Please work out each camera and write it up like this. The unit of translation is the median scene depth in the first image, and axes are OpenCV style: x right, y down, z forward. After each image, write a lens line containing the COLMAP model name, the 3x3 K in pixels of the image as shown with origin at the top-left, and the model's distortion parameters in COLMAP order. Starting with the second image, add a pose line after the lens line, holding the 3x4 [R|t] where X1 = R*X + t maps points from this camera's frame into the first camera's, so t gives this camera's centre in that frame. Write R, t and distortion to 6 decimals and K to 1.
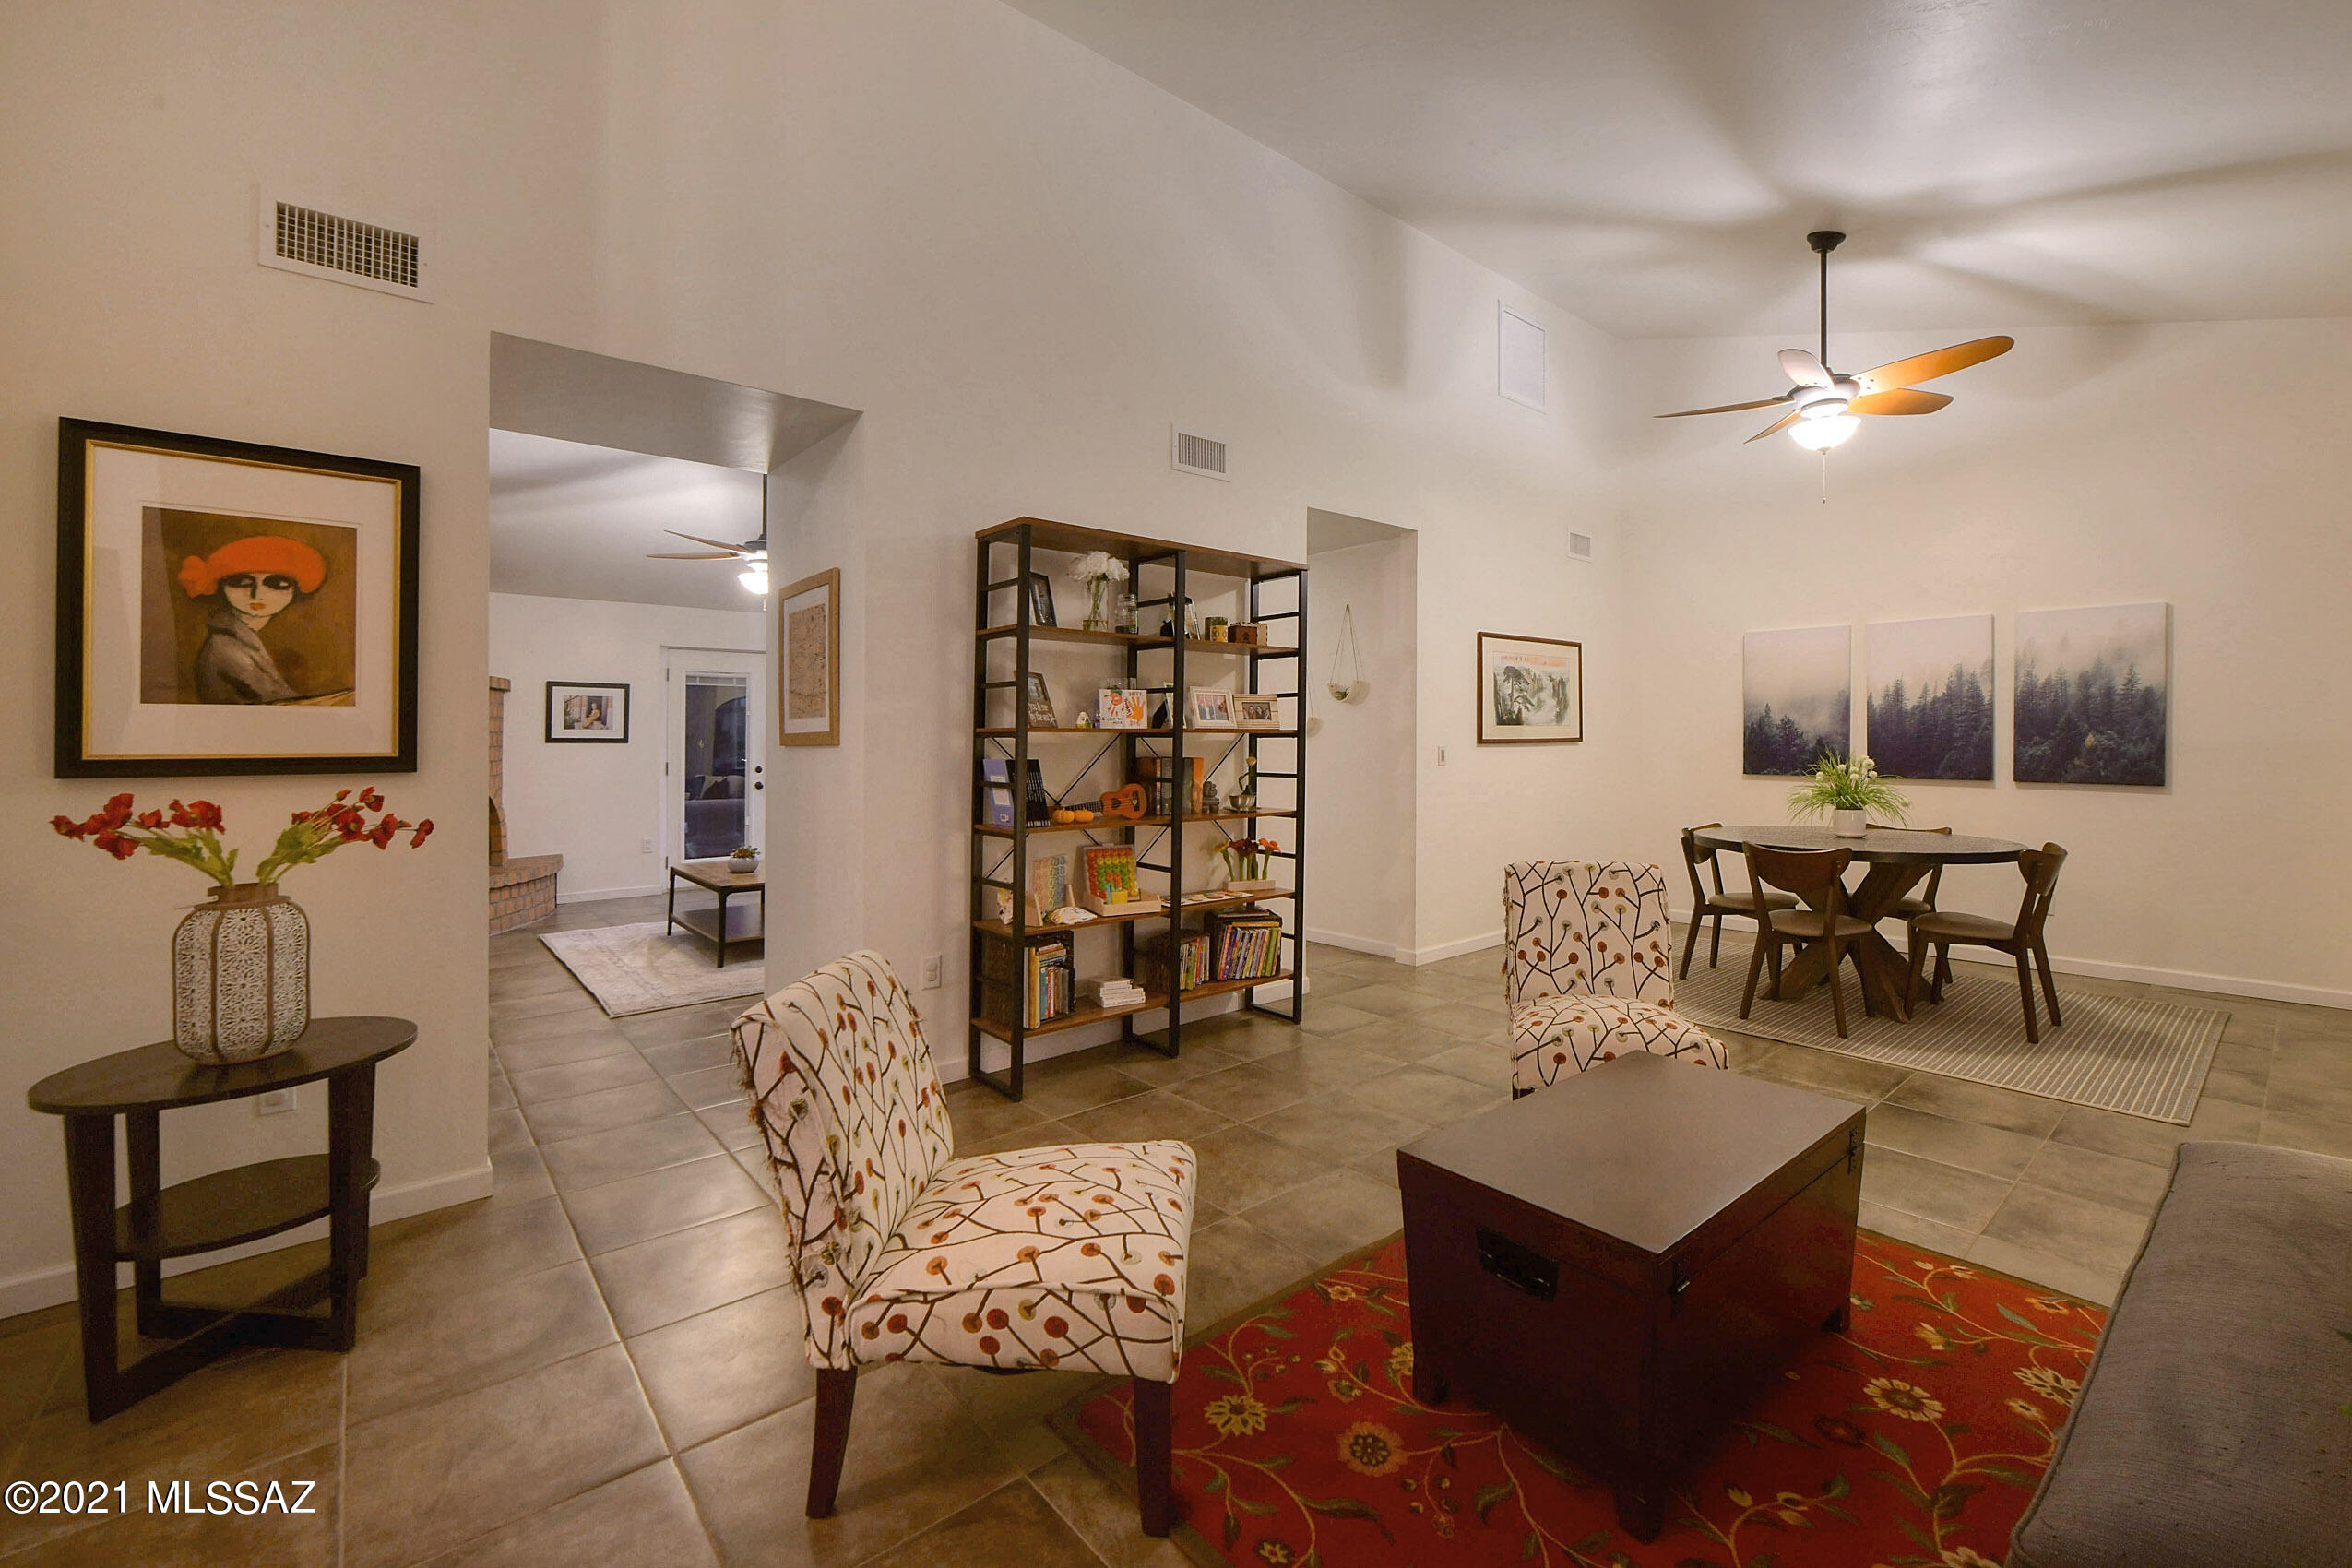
lens RADIAL K [[973.7, 0, 1236.5], [0, 973.7, 737.3], [0, 0, 1]] dist [-0.006289, -0.001242]
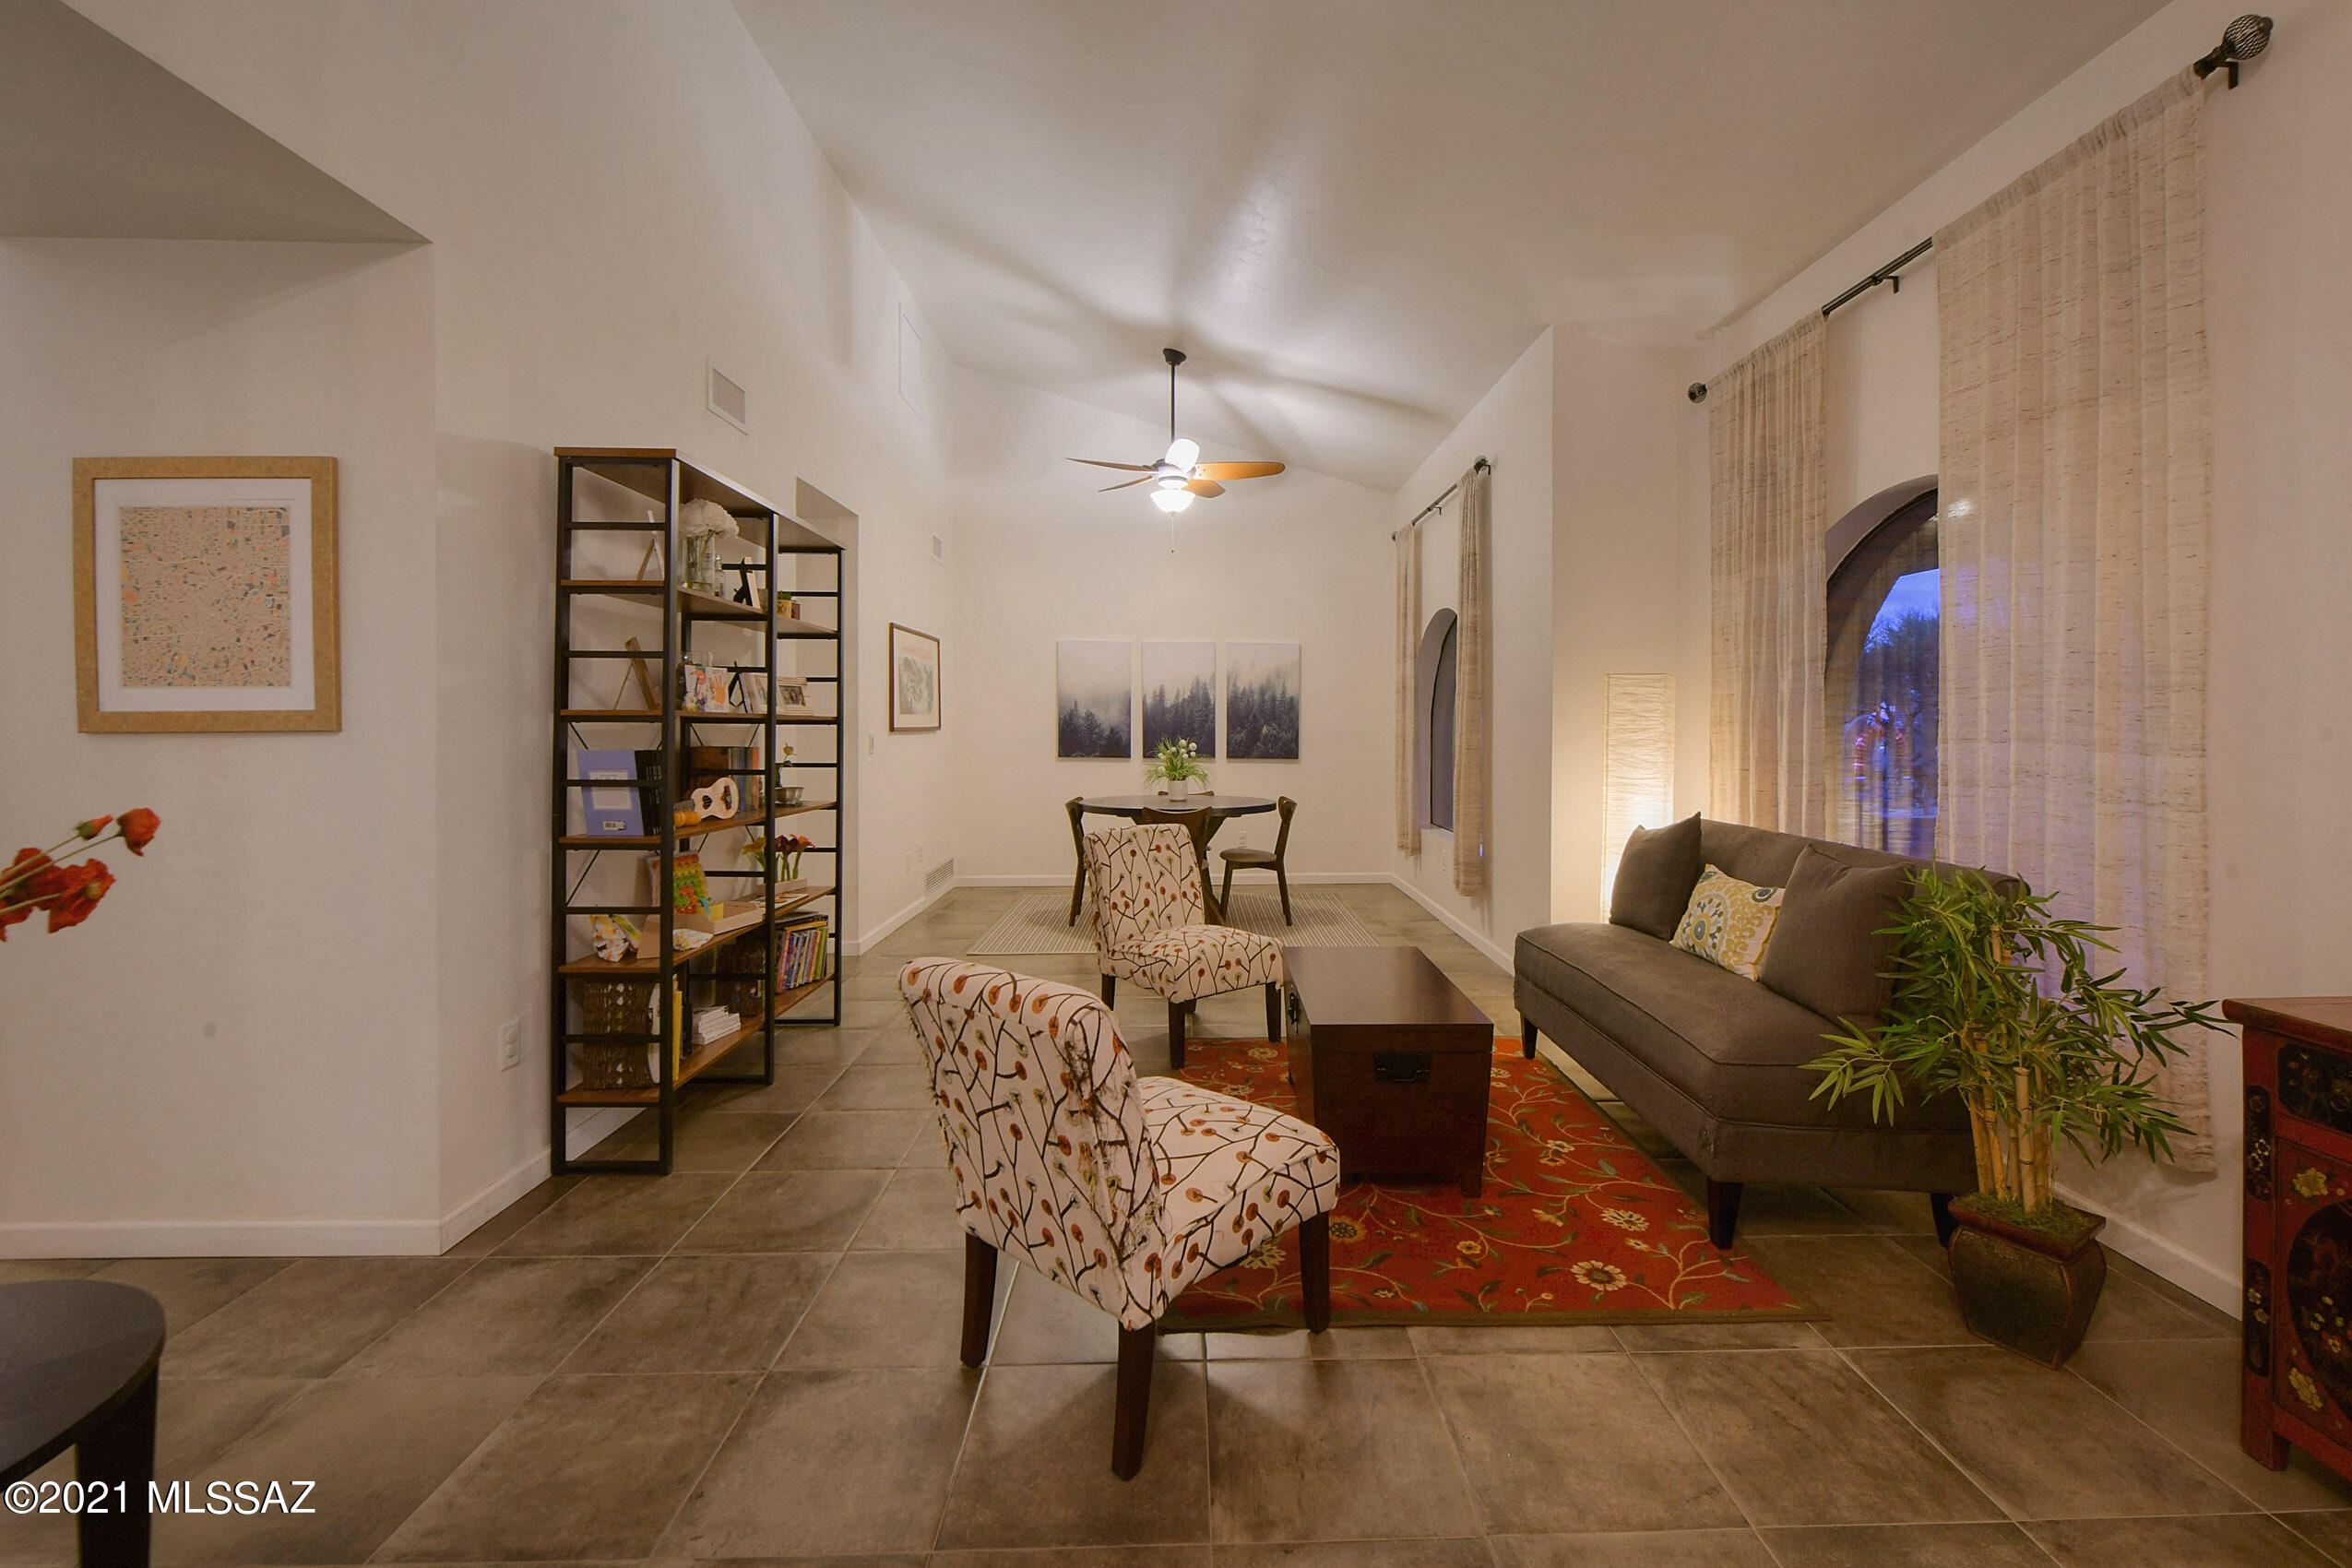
lens RADIAL K [[973.7, 0, 1244.2], [0, 973.7, 734.1], [0, 0, 1]] dist [-0.006289, -0.001242]
pose [[0.615690, -0.000805, 0.787988, -0.446608], [-0.004786, 0.999977, 0.004761, 0.003010], [-0.787974, -0.006703, 0.615672, 0.104286]]
